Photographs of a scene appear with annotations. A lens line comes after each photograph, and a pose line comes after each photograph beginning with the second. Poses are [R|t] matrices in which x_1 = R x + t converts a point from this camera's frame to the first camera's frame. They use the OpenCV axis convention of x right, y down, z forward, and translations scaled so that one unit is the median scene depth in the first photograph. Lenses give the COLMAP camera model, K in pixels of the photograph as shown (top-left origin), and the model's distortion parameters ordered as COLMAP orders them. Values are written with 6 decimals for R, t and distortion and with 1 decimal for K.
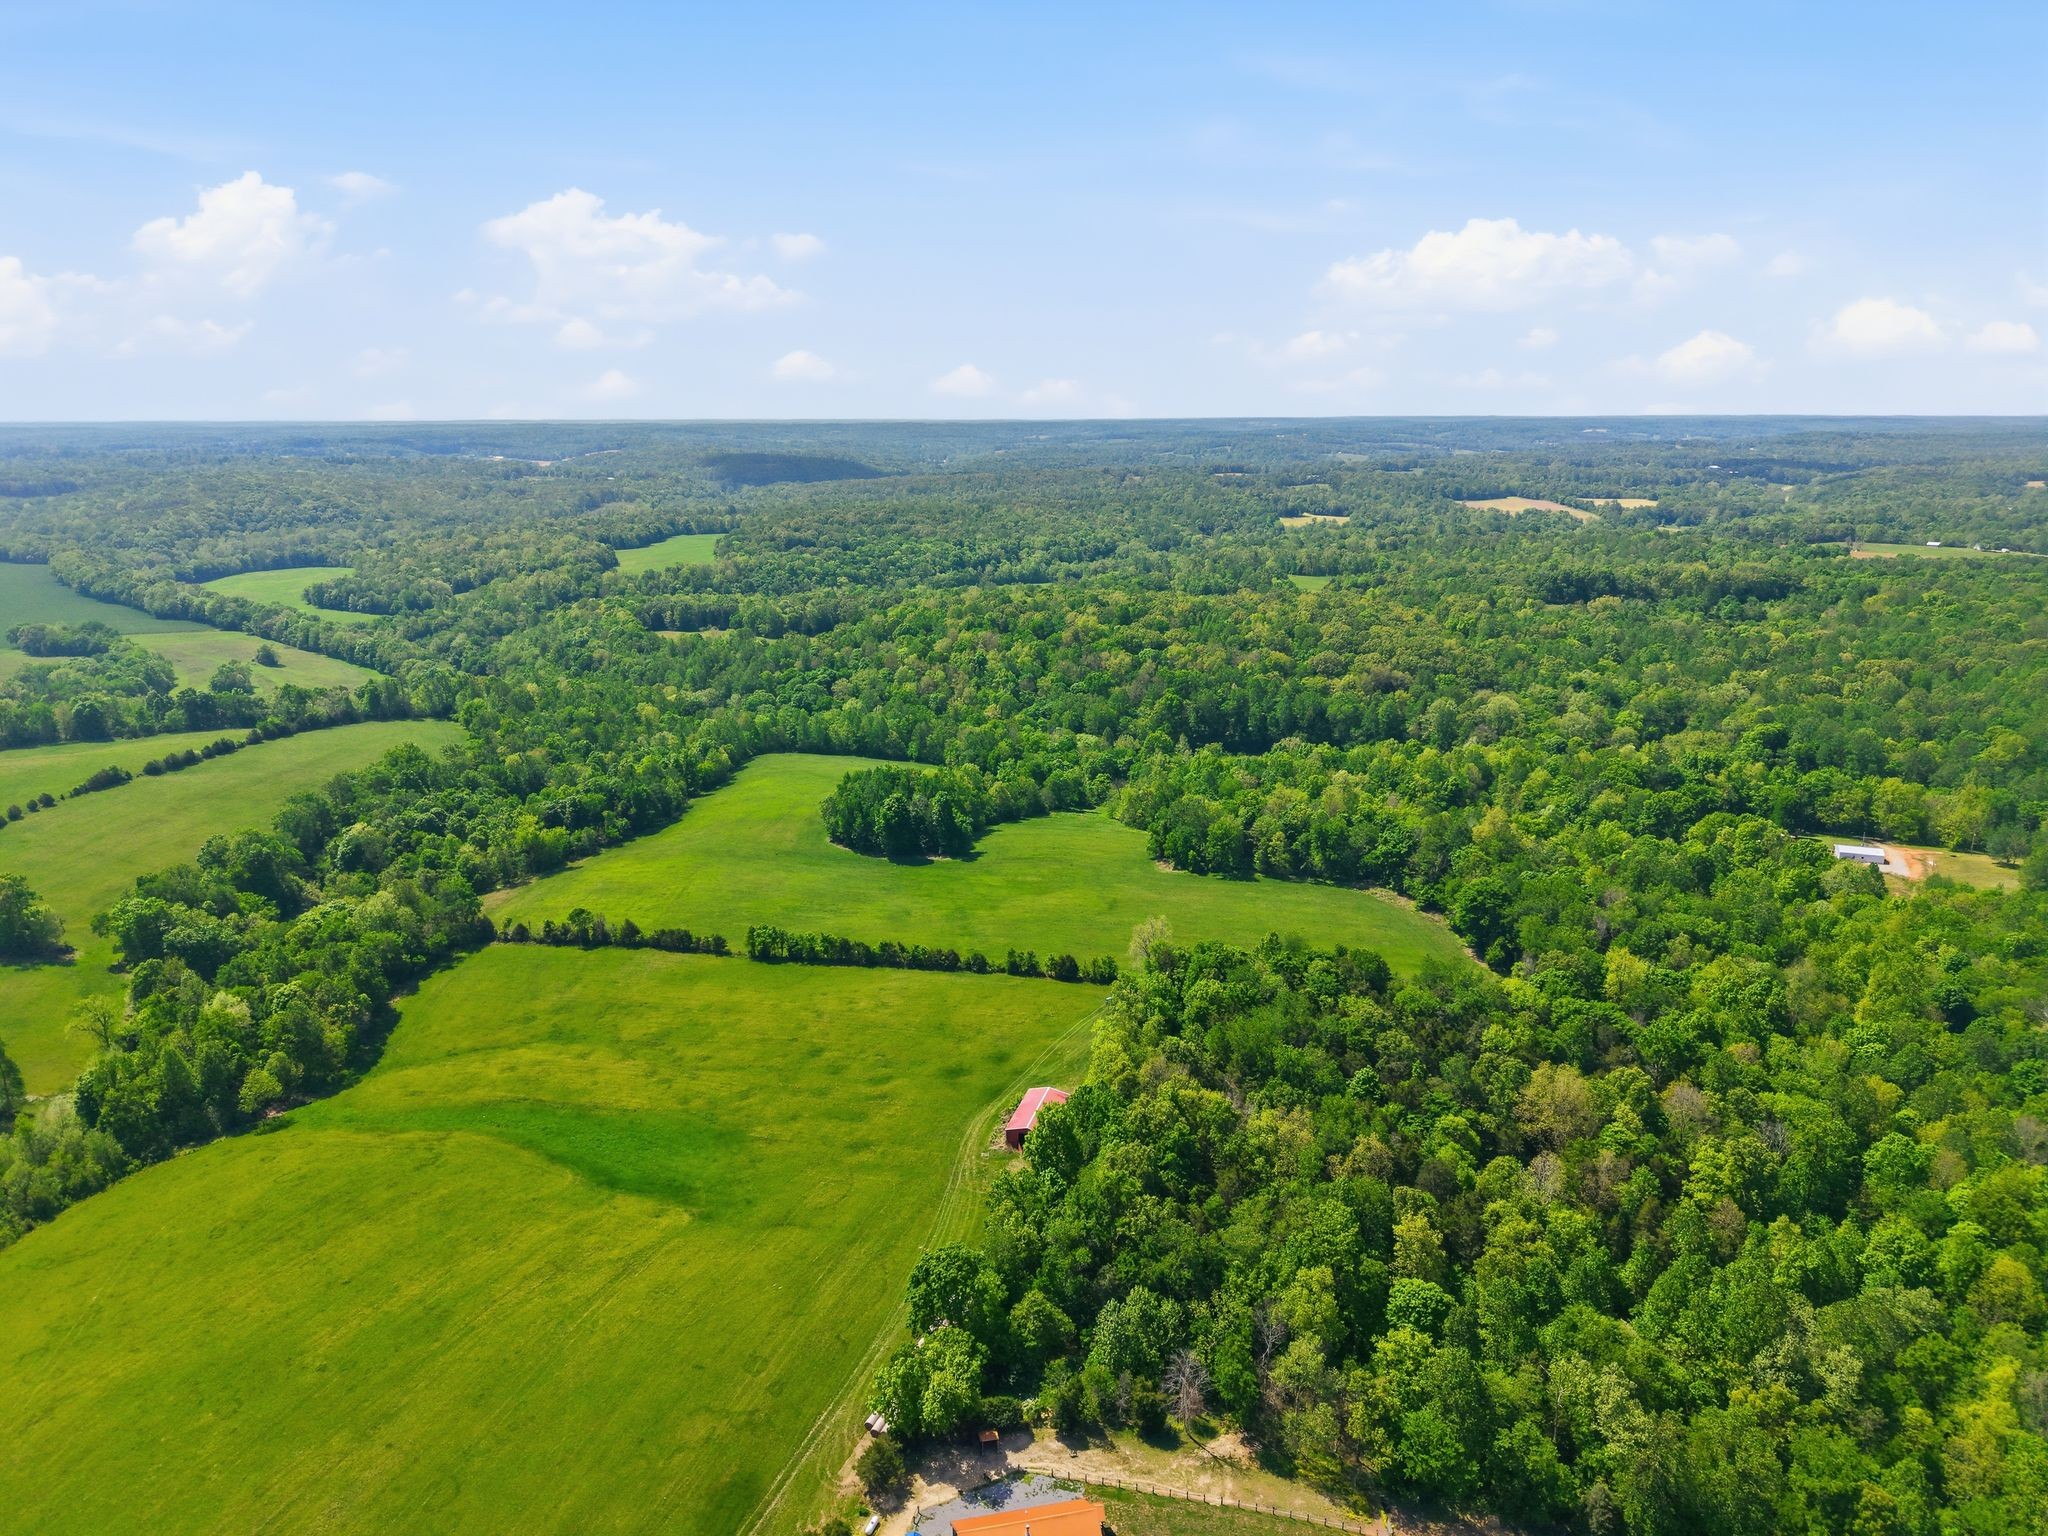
lens RADIAL K [[1368.5, 0, 1024.0], [0, 1368.5, 768.0], [0, 0, 1]] dist [0.023215, -0.020077]
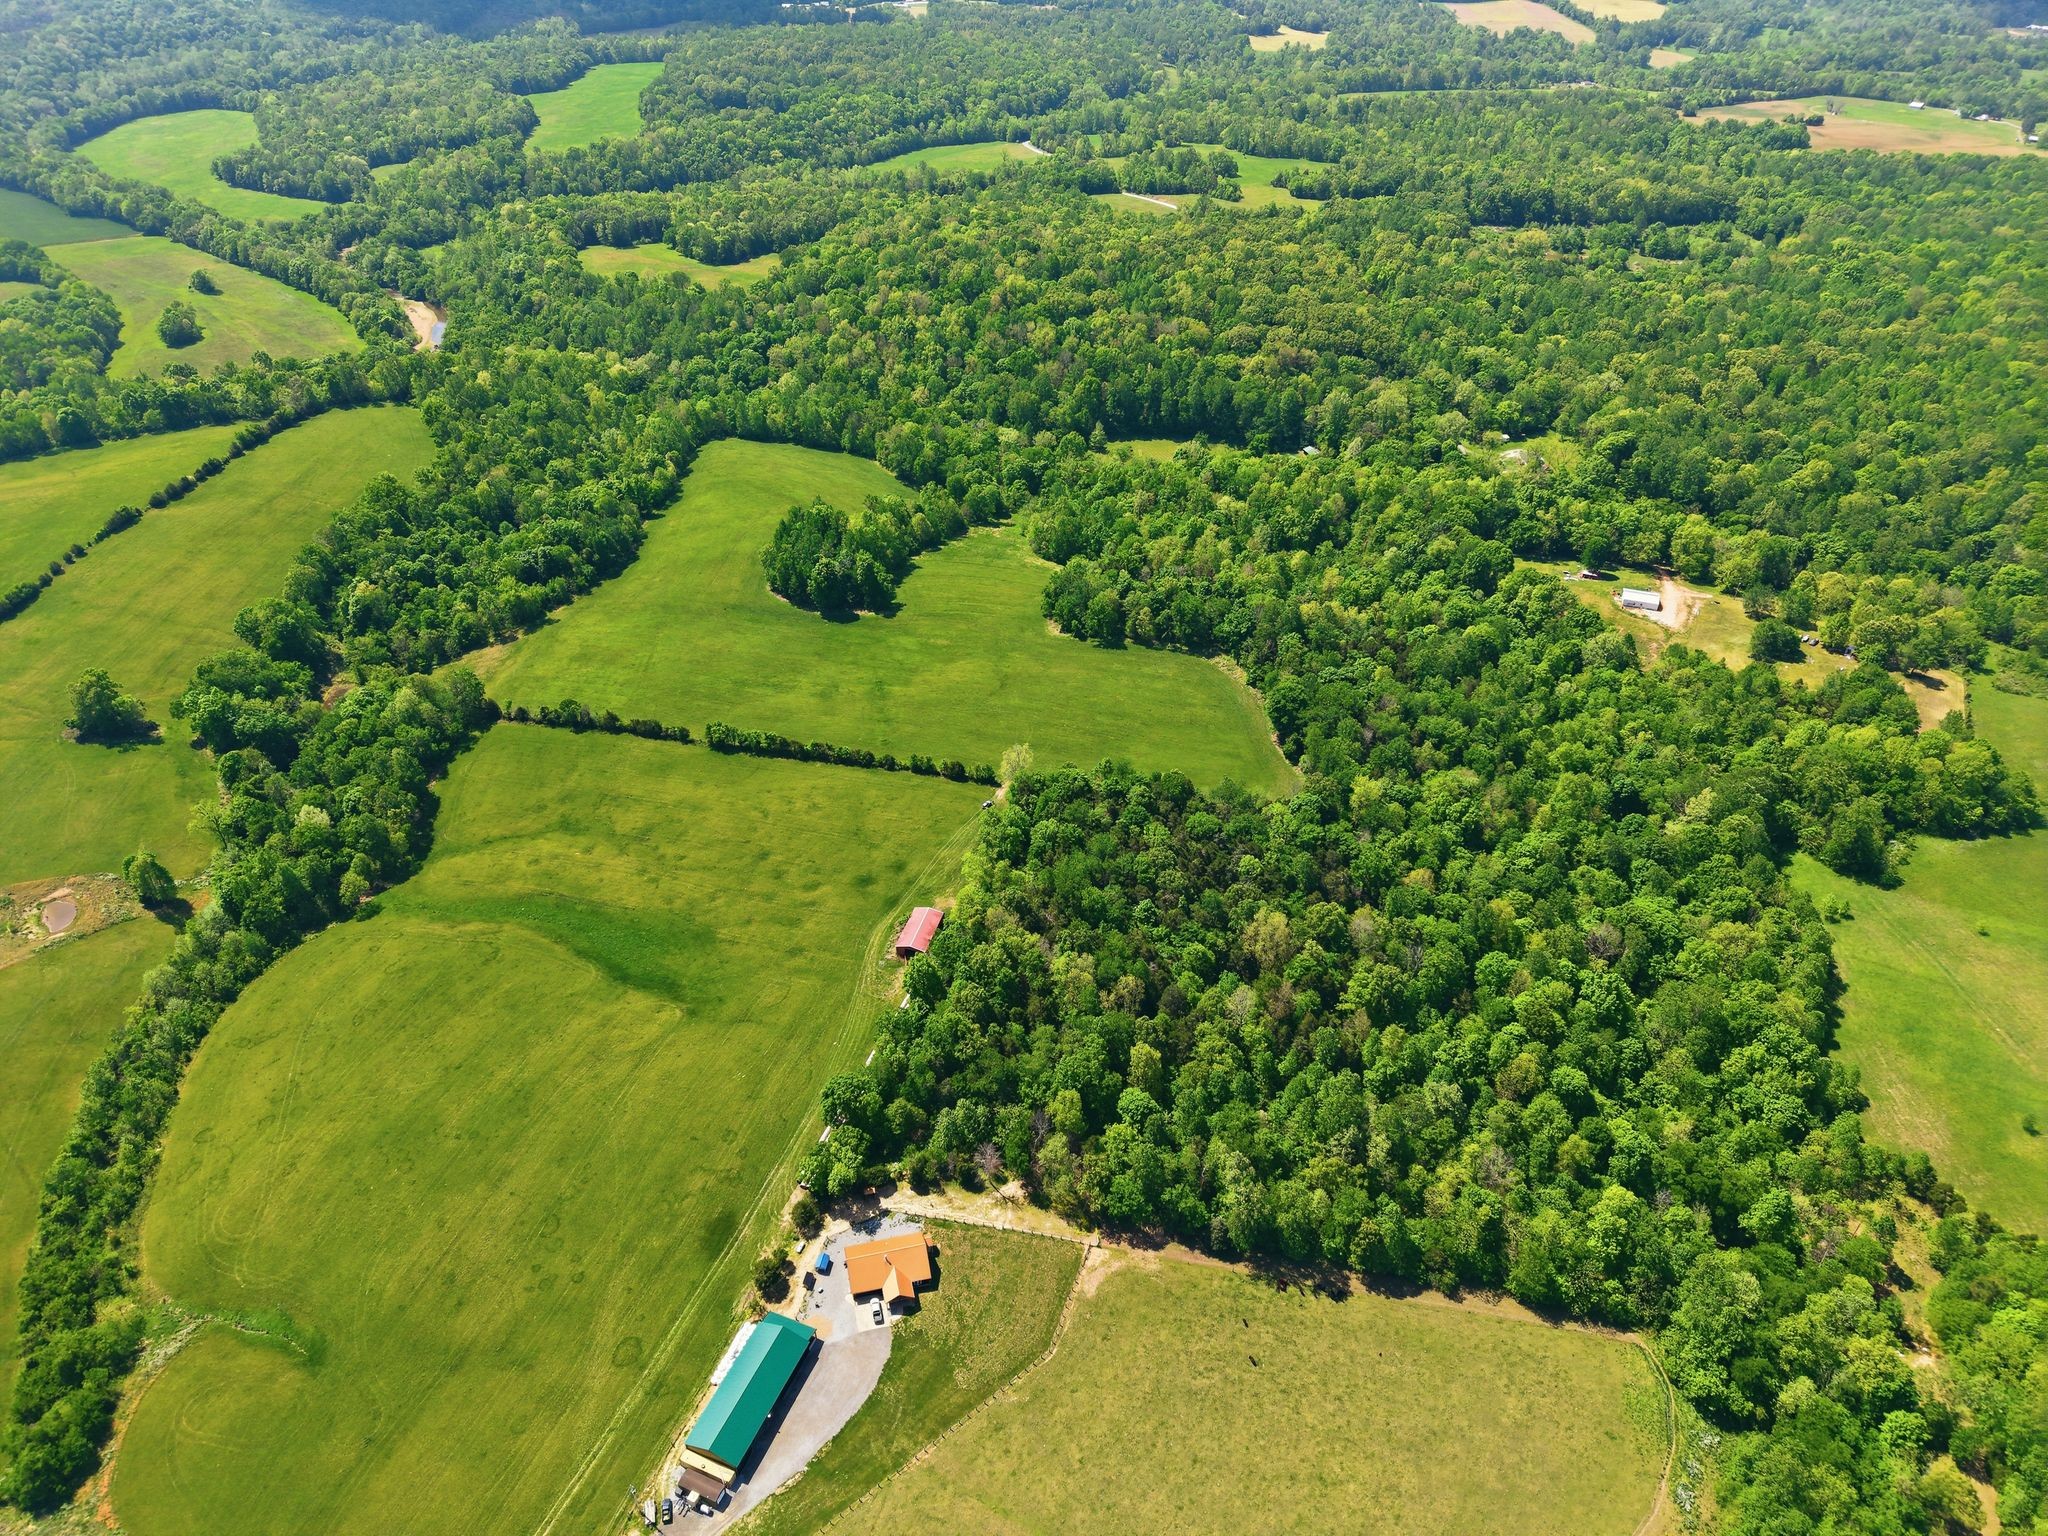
lens RADIAL K [[1368.5, 0, 1024.0], [0, 1368.5, 768.0], [0, 0, 1]] dist [0.023215, -0.020077]
pose [[0.999780, -0.004864, 0.020401, 0.045675], [-0.002822, 0.932676, 0.360703, -0.209919], [-0.020782, -0.360682, 0.932457, -0.135320]]
